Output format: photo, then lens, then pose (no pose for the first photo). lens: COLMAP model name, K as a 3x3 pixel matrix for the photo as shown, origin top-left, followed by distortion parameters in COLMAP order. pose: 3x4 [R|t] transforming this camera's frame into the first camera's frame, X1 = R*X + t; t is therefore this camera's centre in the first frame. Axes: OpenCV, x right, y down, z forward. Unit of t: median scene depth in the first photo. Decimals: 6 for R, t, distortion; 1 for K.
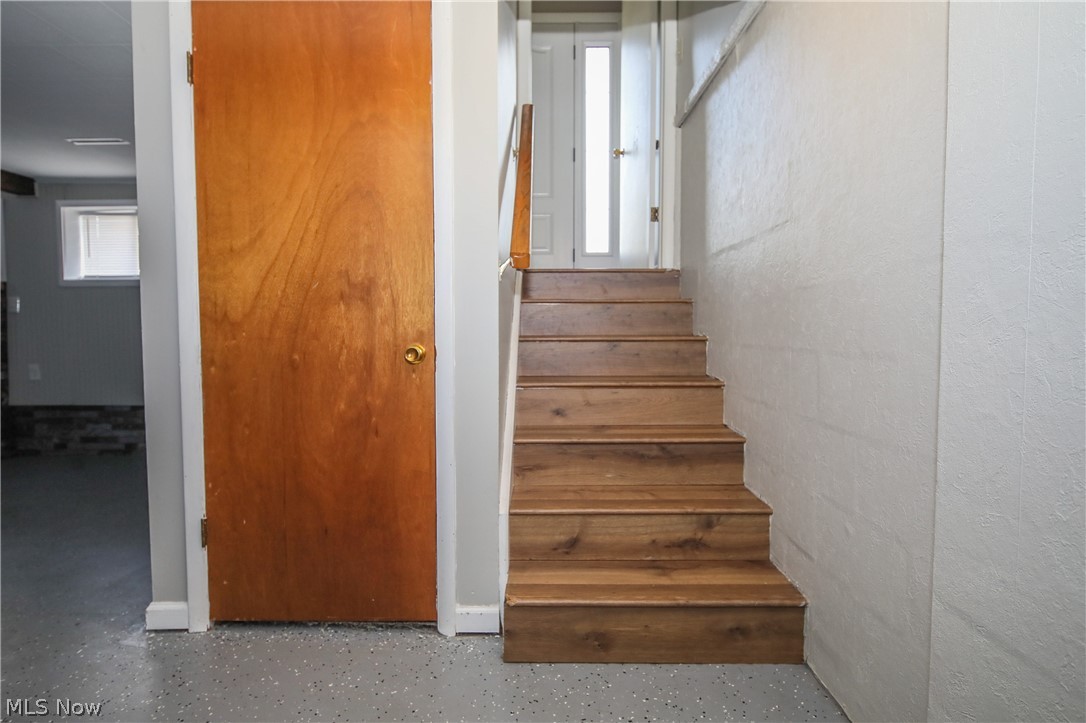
lens RADIAL K [[536.3, 0, 543.0], [0, 536.3, 361.5], [0, 0, 1]] dist [0.003473, -0.004483]
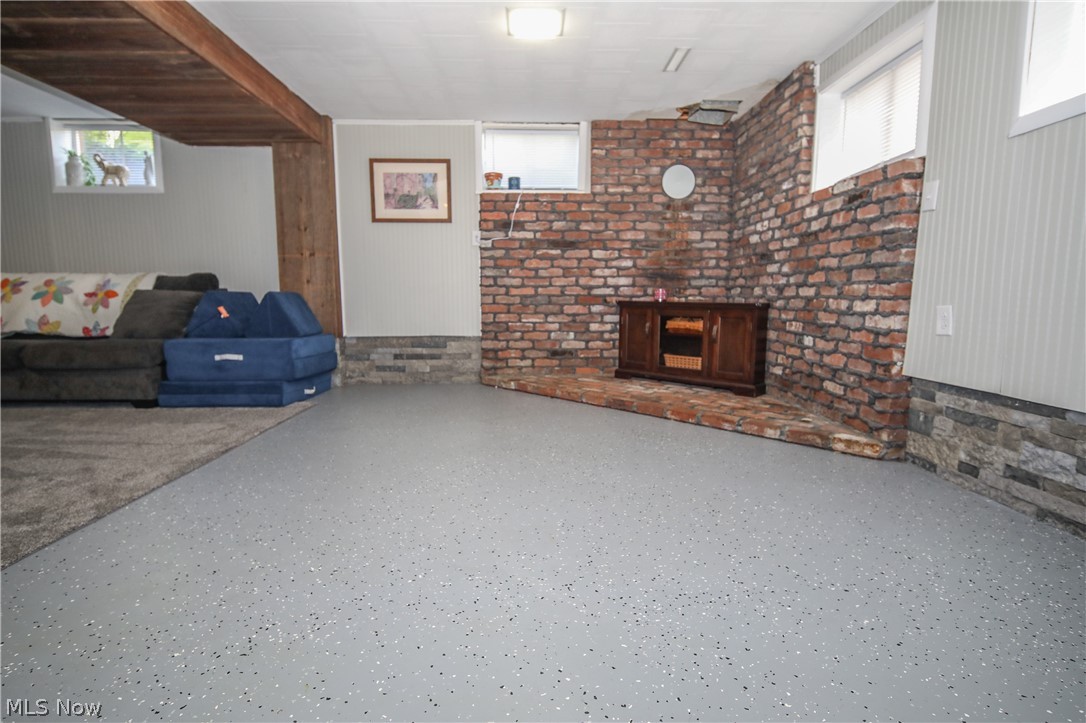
lens RADIAL K [[536.3, 0, 543.0], [0, 536.3, 361.5], [0, 0, 1]] dist [0.003473, -0.004483]
pose [[0.017773, 0.126695, -0.991783, -0.418017], [-0.039039, 0.991271, 0.125930, 0.009078], [0.999080, 0.036480, 0.022564, 0.584171]]
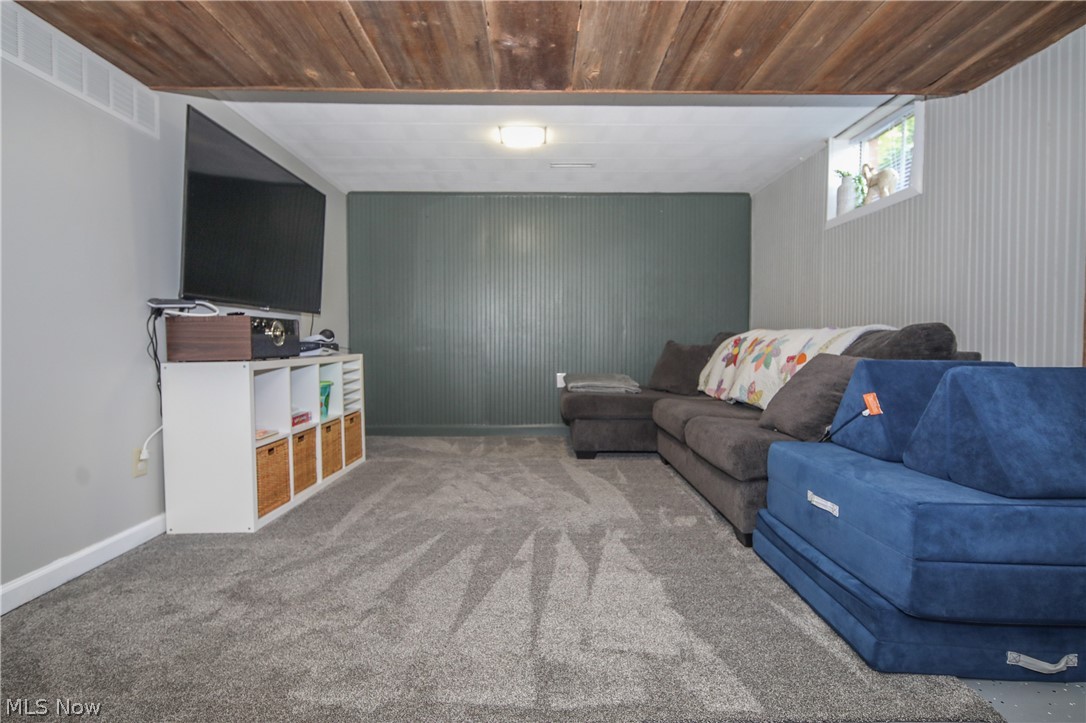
lens RADIAL K [[536.3, 0, 543.0], [0, 536.3, 361.5], [0, 0, 1]] dist [0.003473, -0.004483]
pose [[-0.999976, 0.000829, -0.006934, -1.044126], [0.000290, 0.997011, 0.077260, -0.007365], [0.006977, 0.077256, -0.996987, 0.499734]]
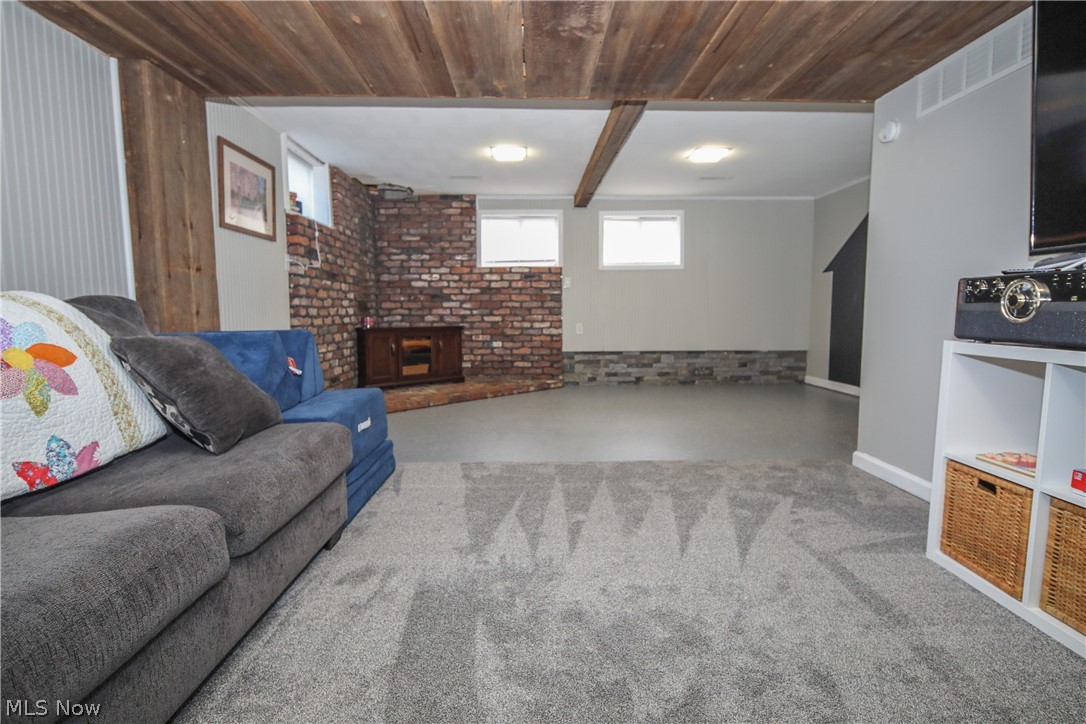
lens RADIAL K [[536.3, 0, 543.0], [0, 536.3, 362.0], [0, 0, 1]] dist [0.003473, -0.004483]
pose [[0.999680, -0.005477, 0.024691, -1.071281], [0.004077, 0.998399, 0.056411, 0.027551], [-0.024961, -0.056292, 0.998102, -0.464433]]
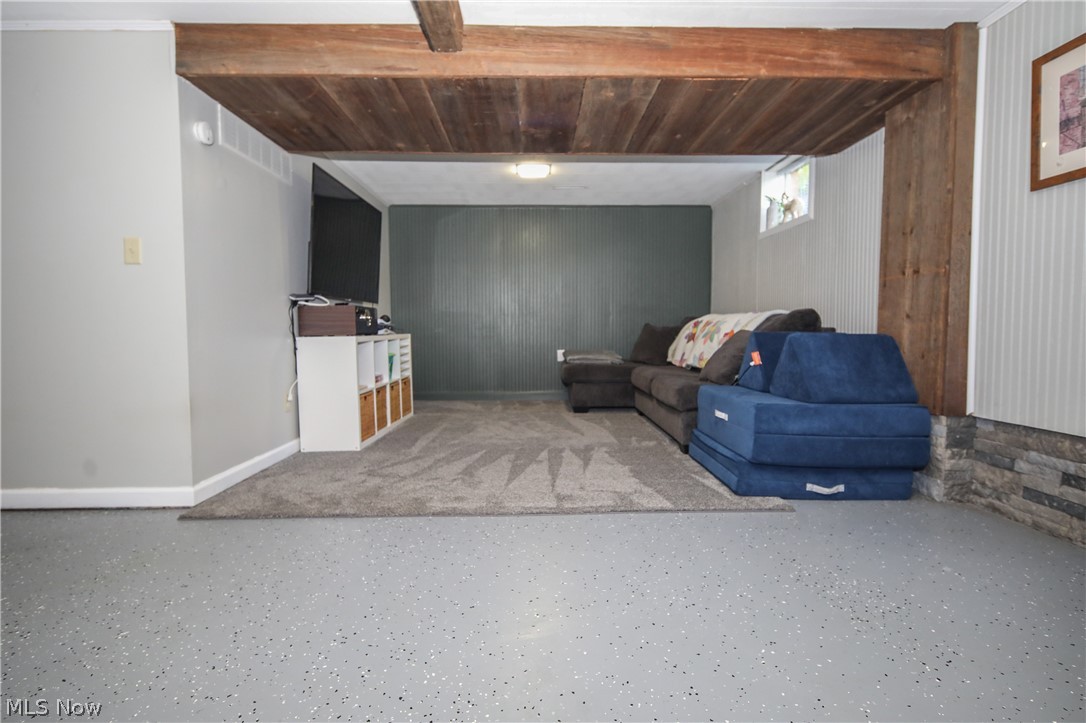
lens RADIAL K [[536.3, 0, 543.0], [0, 536.3, 361.5], [0, 0, 1]] dist [0.003473, -0.004483]
pose [[-0.999799, 0.005108, -0.019379, -1.017107], [0.003131, 0.994914, 0.100684, -0.007810], [0.019795, 0.100603, -0.994730, 0.771049]]
